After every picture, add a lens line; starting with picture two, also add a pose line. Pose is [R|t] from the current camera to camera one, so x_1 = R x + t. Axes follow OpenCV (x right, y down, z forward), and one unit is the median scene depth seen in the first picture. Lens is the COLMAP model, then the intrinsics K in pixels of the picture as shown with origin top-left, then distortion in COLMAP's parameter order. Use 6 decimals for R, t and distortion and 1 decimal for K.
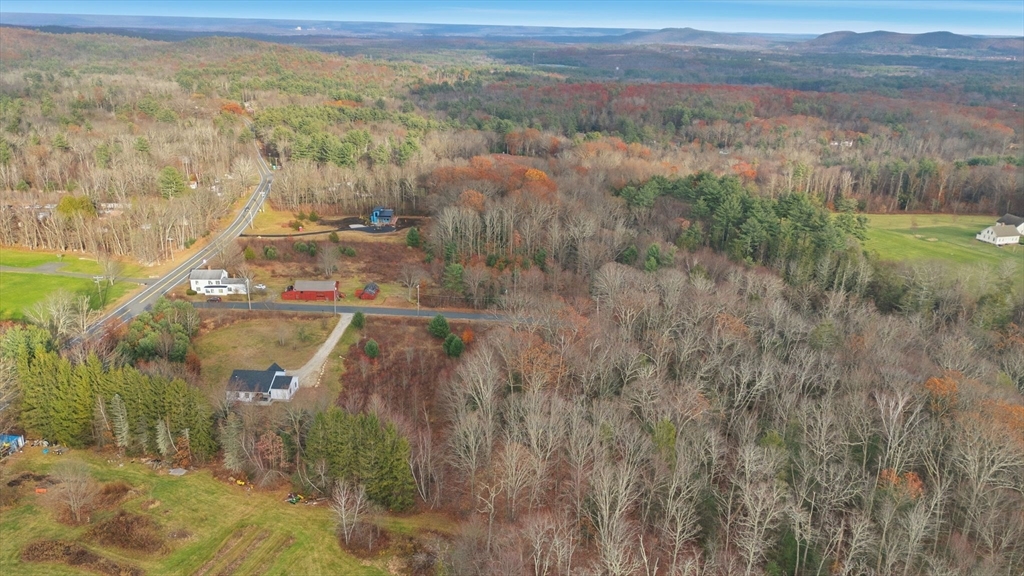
lens RADIAL K [[735.5, 0, 512.0], [0, 735.5, 288.0], [0, 0, 1]] dist [0.095291, -0.101093]
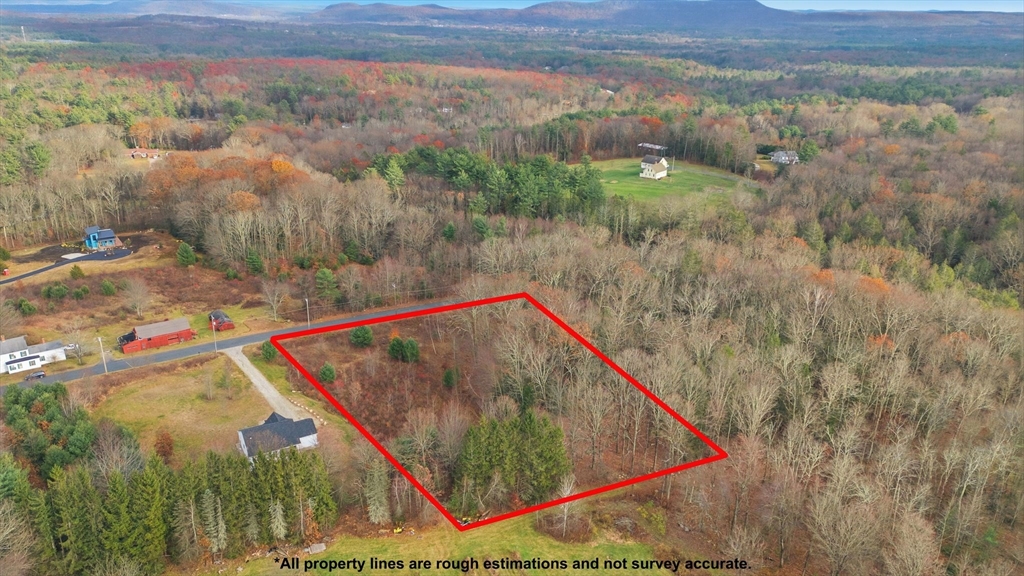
lens RADIAL K [[735.5, 0, 512.0], [0, 735.5, 288.0], [0, 0, 1]] dist [0.095291, -0.101093]
pose [[0.828738, -0.206600, 0.520105, -0.366717], [0.188552, 0.978104, 0.088091, -0.046812], [-0.526917, 0.025062, 0.849547, 0.078870]]
